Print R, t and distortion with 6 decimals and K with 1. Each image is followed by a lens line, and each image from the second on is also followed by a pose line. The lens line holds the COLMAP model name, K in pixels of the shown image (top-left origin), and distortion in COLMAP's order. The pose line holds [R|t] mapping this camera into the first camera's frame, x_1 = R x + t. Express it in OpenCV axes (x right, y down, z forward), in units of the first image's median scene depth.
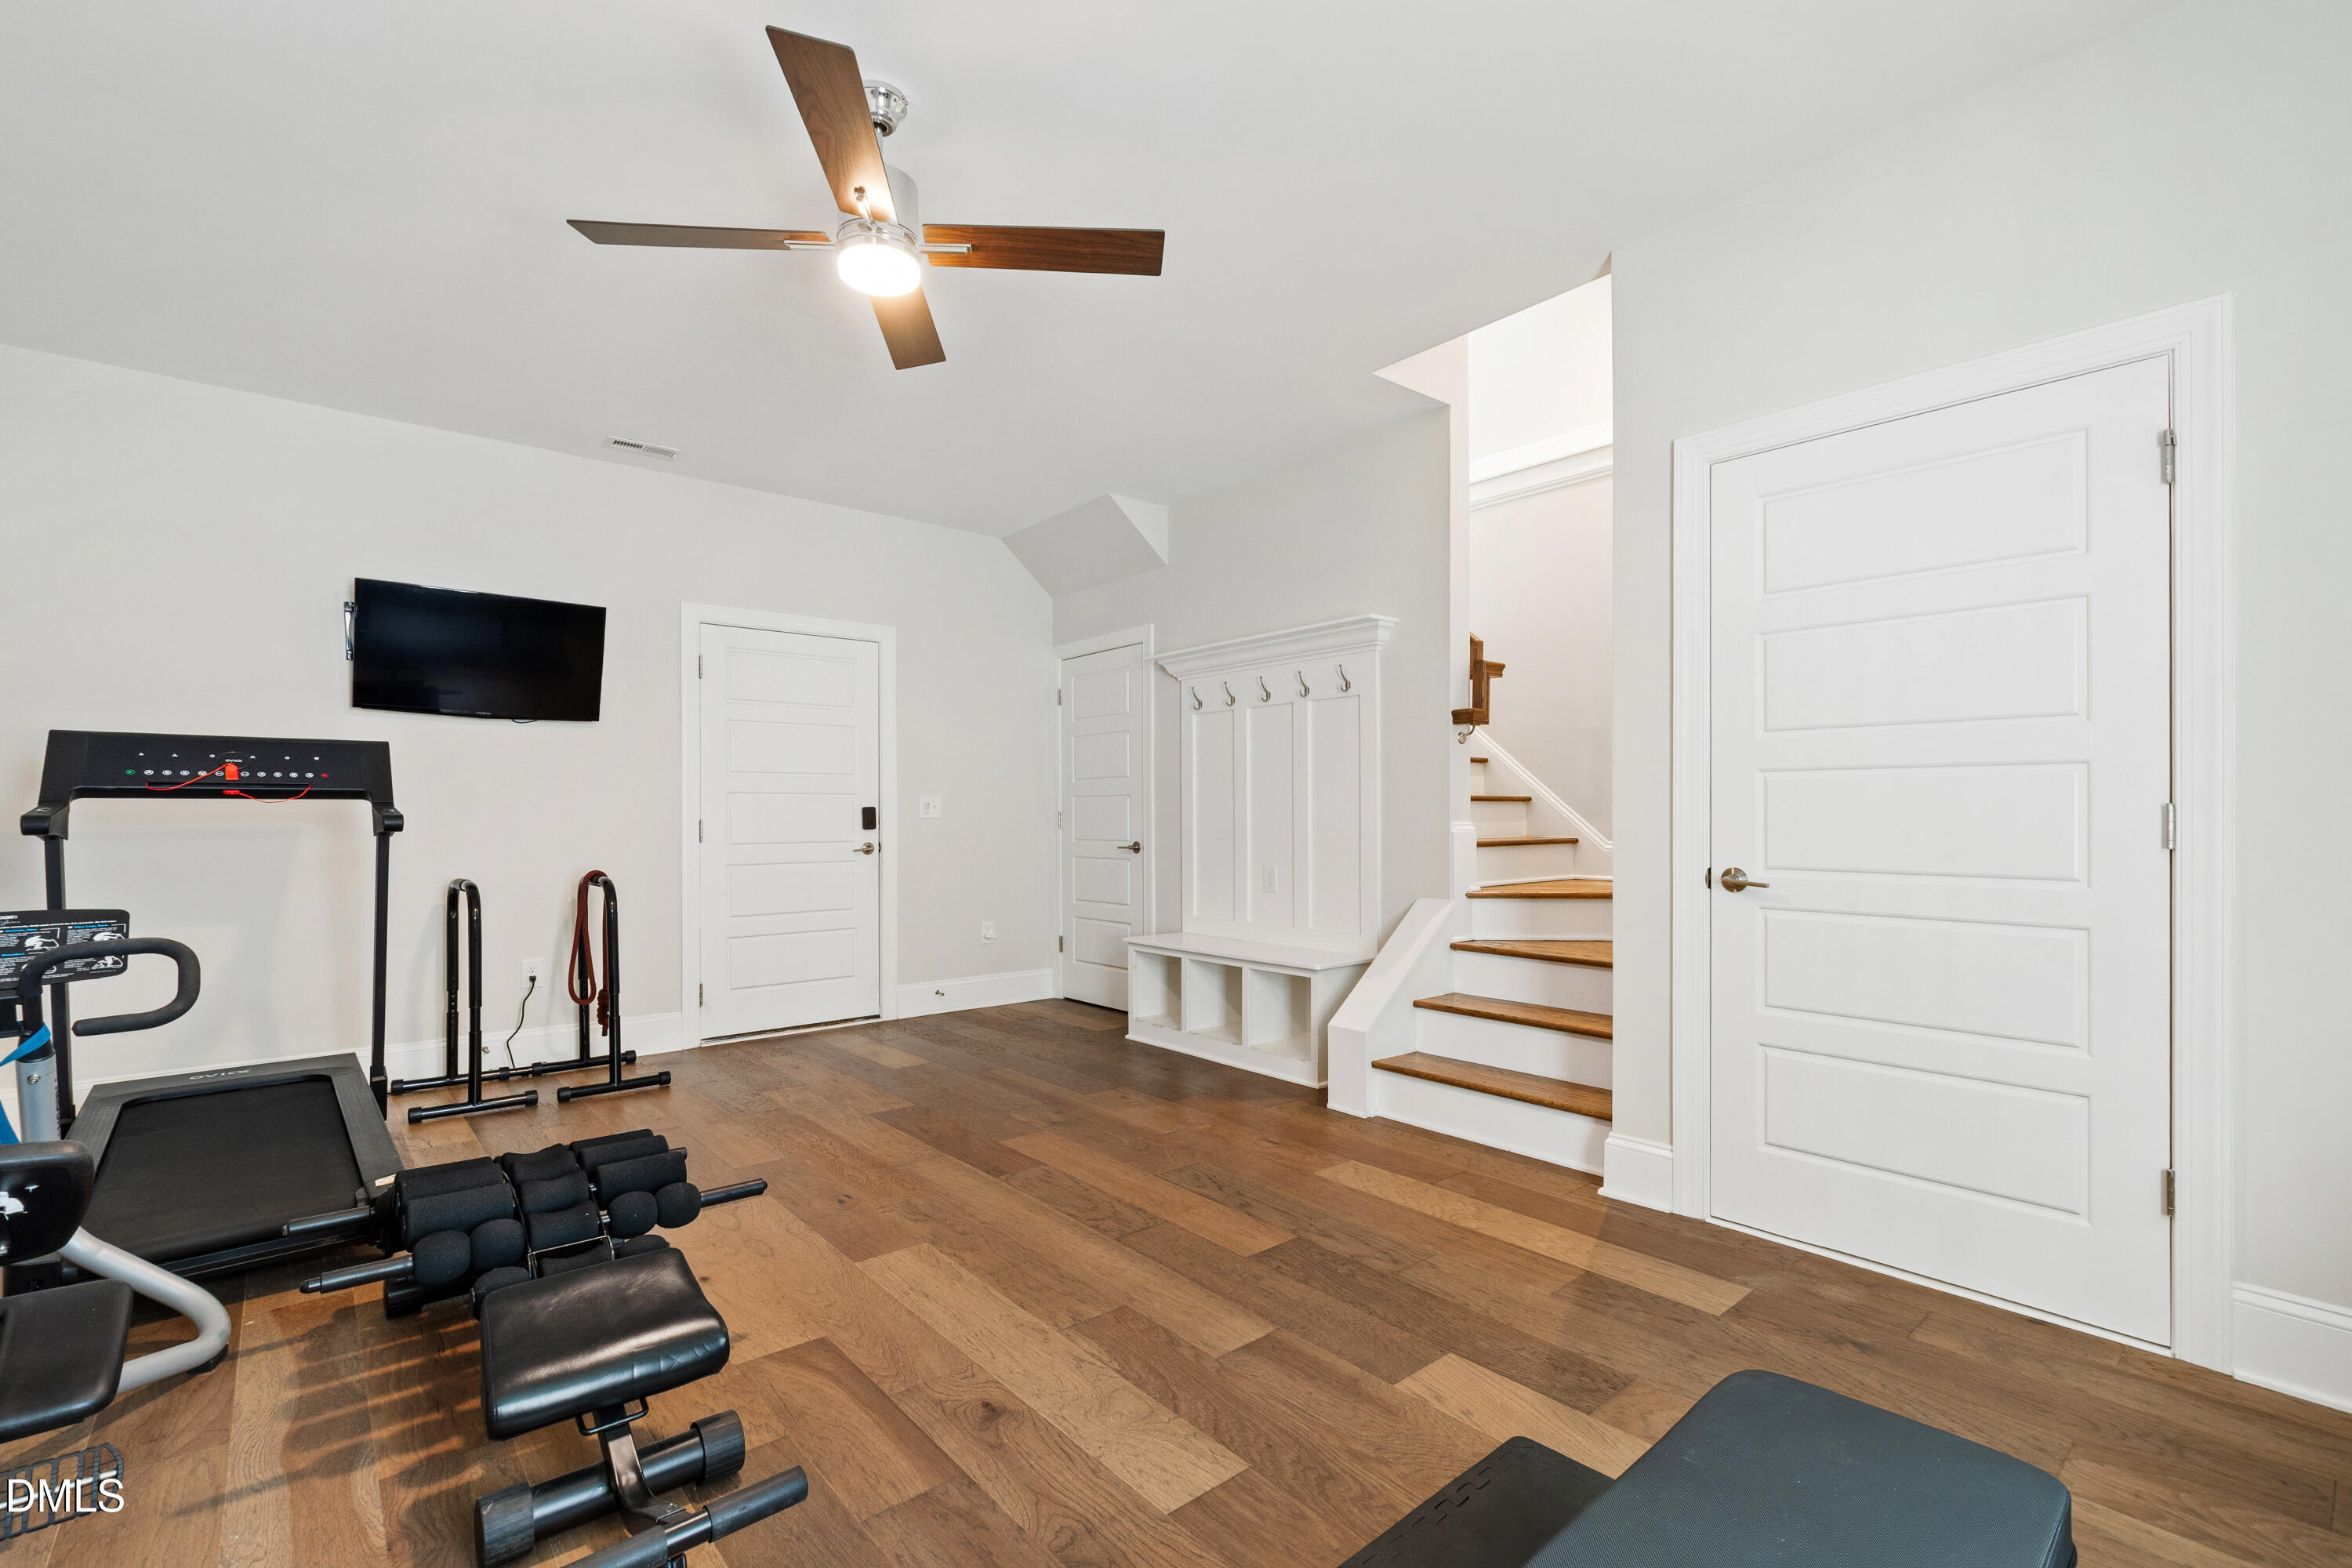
lens RADIAL K [[1052.5, 0, 1171.4], [0, 1052.5, 783.5], [0, 0, 1]] dist [0.003153, -0.000196]
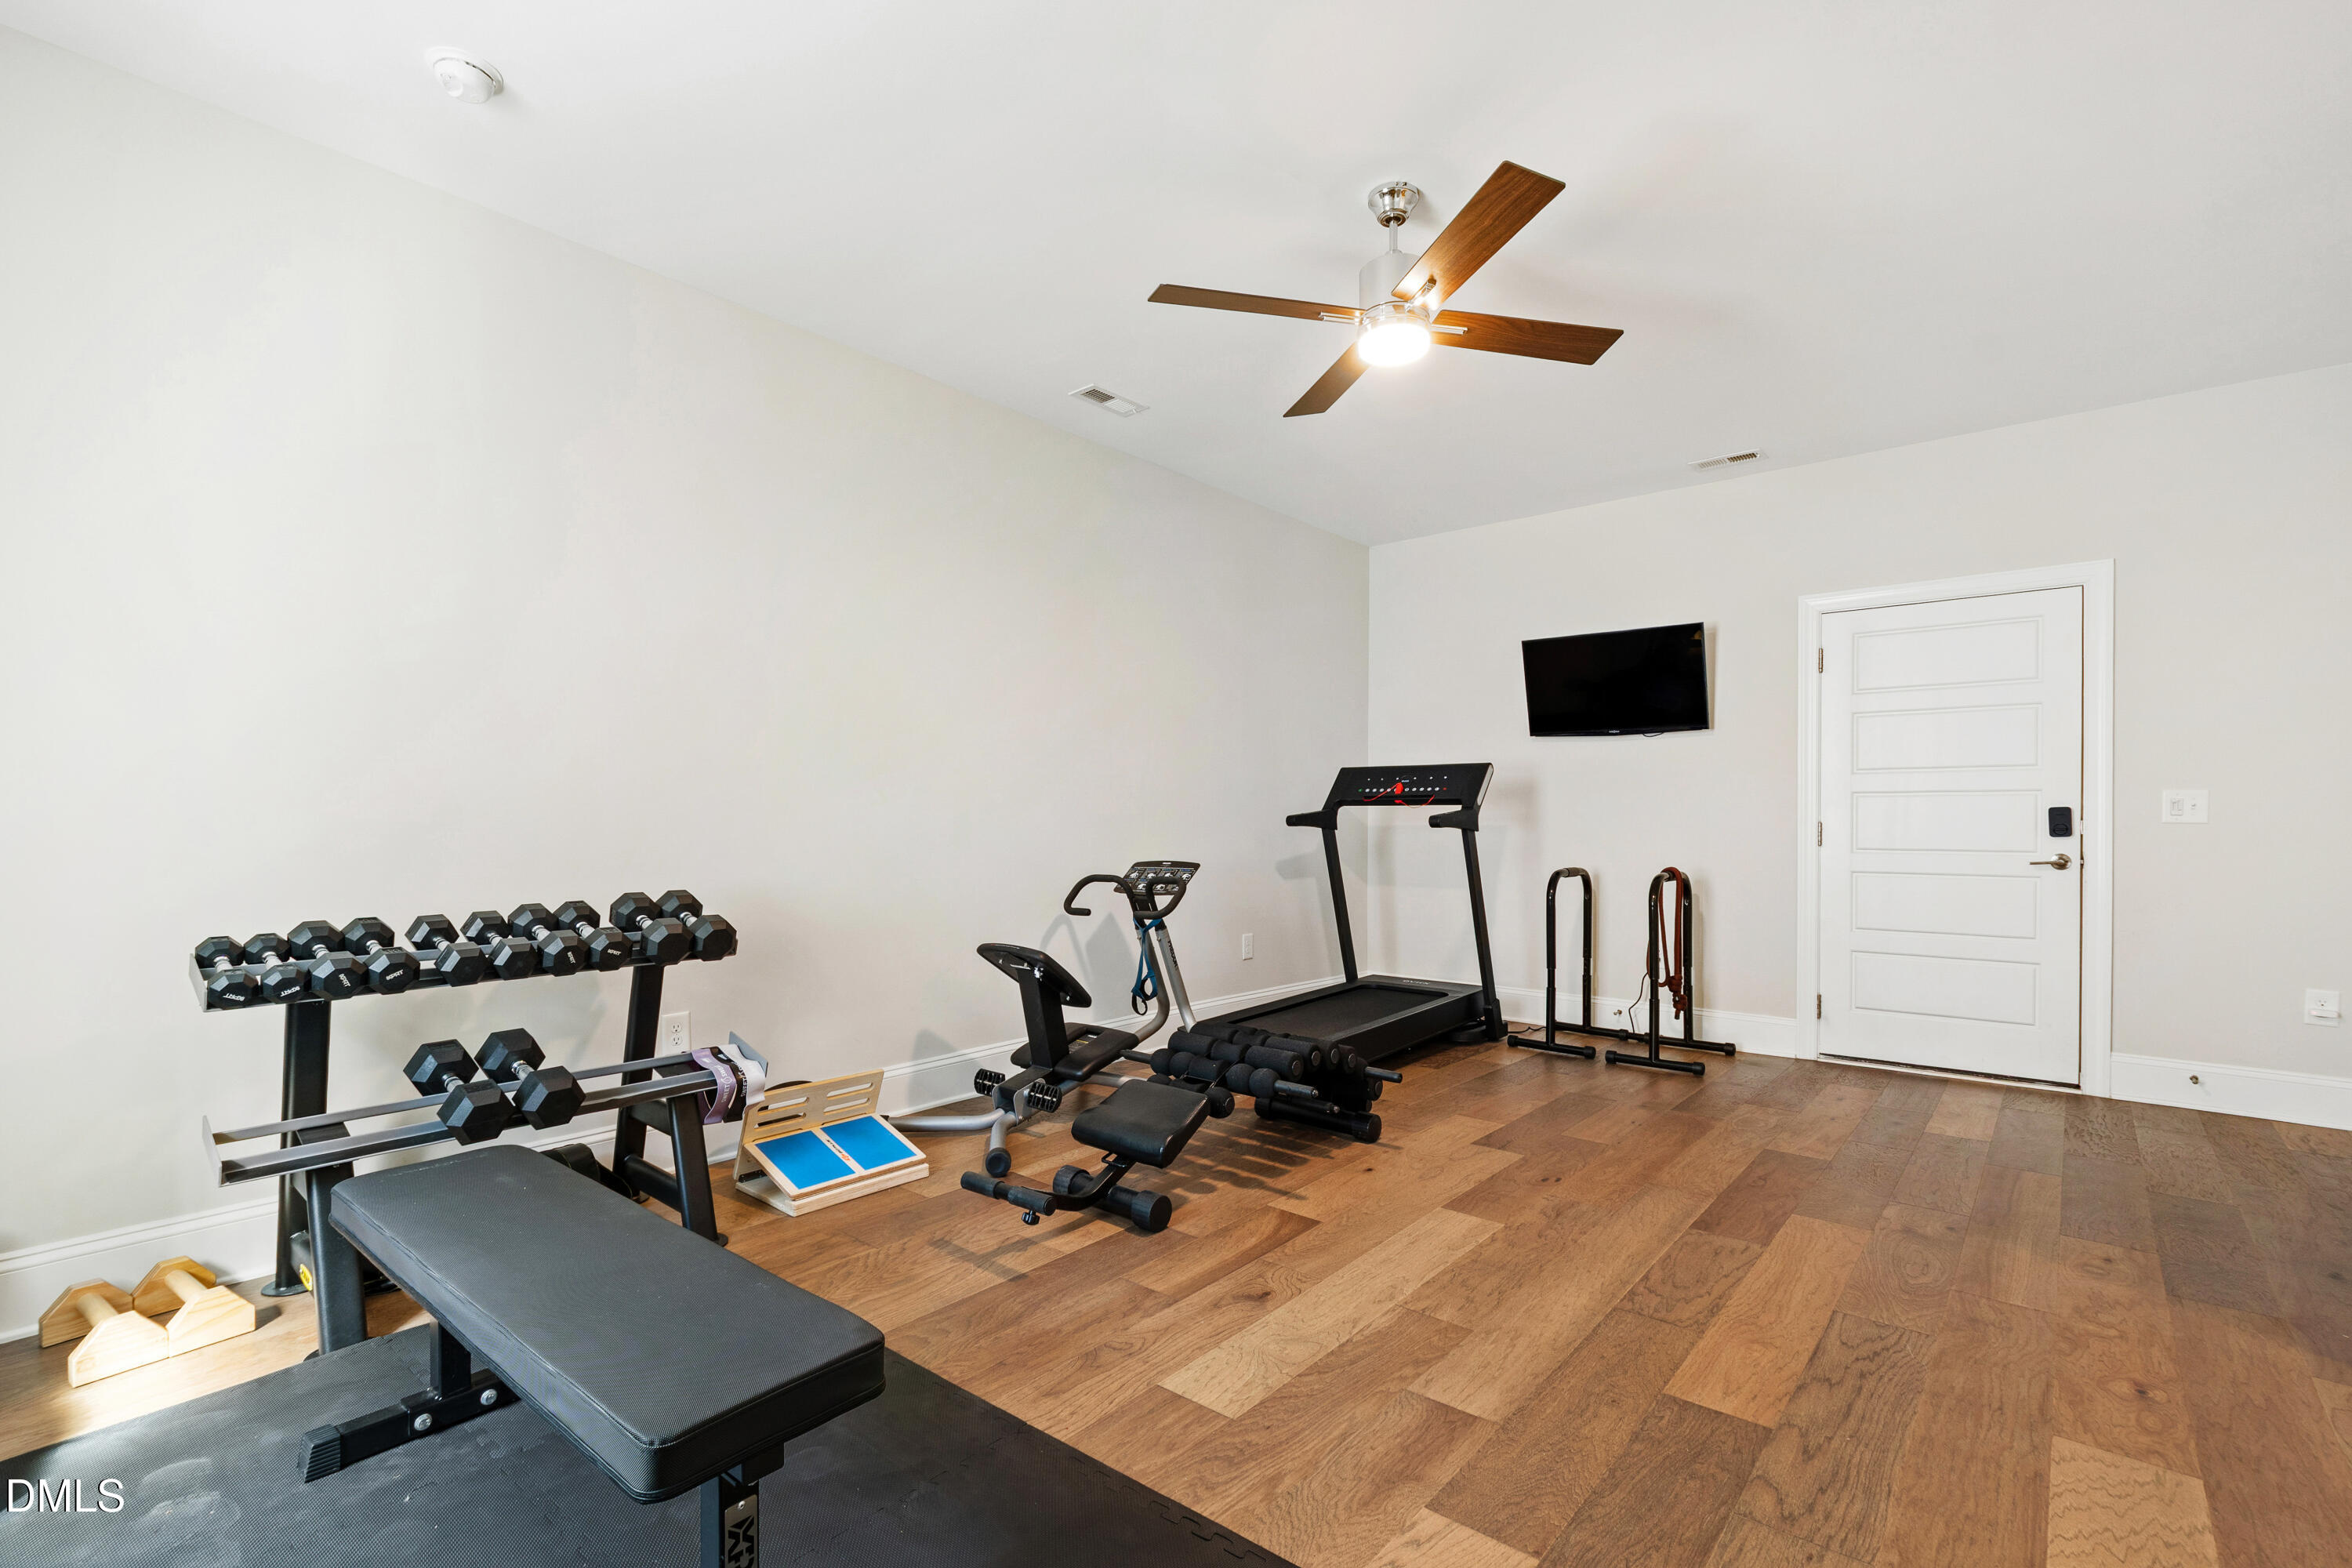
lens RADIAL K [[1052.5, 0, 1169.8], [0, 1052.5, 804.6], [0, 0, 1]] dist [0.003153, -0.000196]
pose [[0.157791, -0.008327, -0.987437, 0.583529], [0.026573, 0.999638, -0.004184, 0.010469], [0.987115, -0.025579, 0.157956, 0.400303]]
